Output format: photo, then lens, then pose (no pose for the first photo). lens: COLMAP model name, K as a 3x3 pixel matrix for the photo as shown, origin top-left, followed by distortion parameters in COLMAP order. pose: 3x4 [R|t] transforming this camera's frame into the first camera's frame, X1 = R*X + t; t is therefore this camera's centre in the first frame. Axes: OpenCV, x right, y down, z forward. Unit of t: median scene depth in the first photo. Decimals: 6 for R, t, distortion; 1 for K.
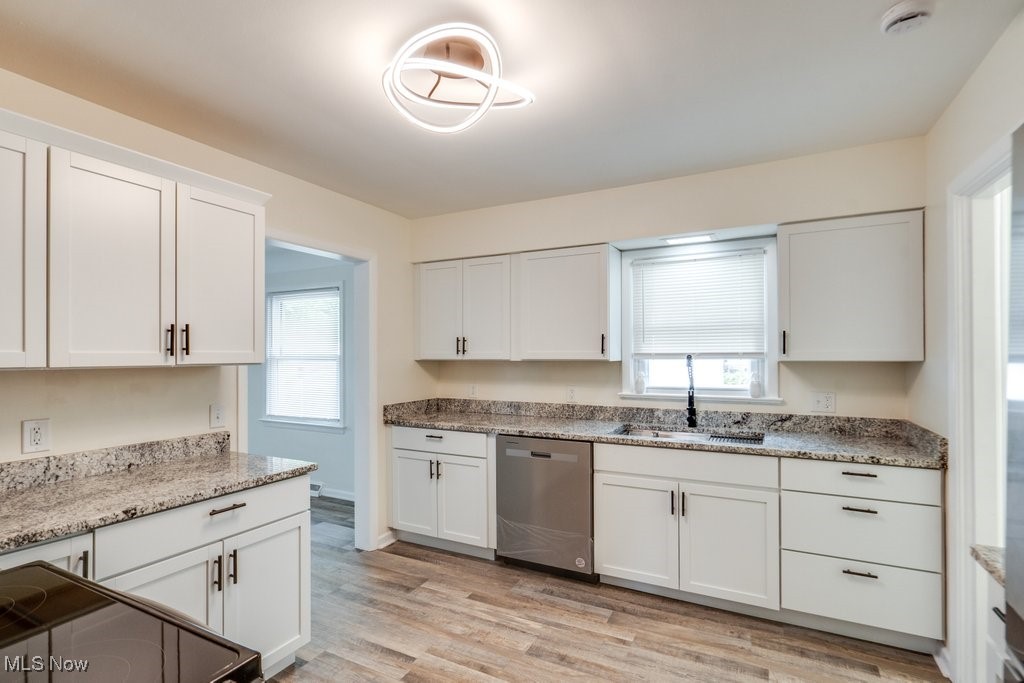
lens RADIAL K [[479.4, 0, 492.8], [0, 479.4, 348.1], [0, 0, 1]] dist [-0.021327, -0.003400]
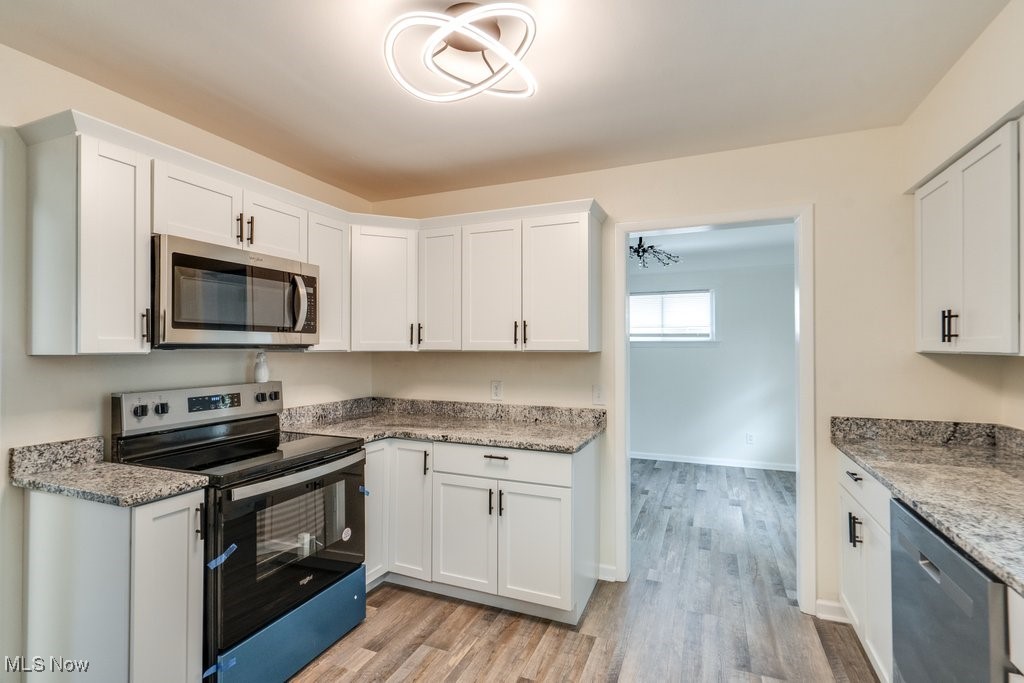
lens RADIAL K [[479.4, 0, 507.1], [0, 479.4, 337.0], [0, 0, 1]] dist [-0.021327, -0.003400]
pose [[0.079525, -0.013216, -0.996745, 0.697748], [0.014605, 0.999820, -0.012092, 0.010017], [0.996726, -0.013596, 0.079704, 0.795373]]
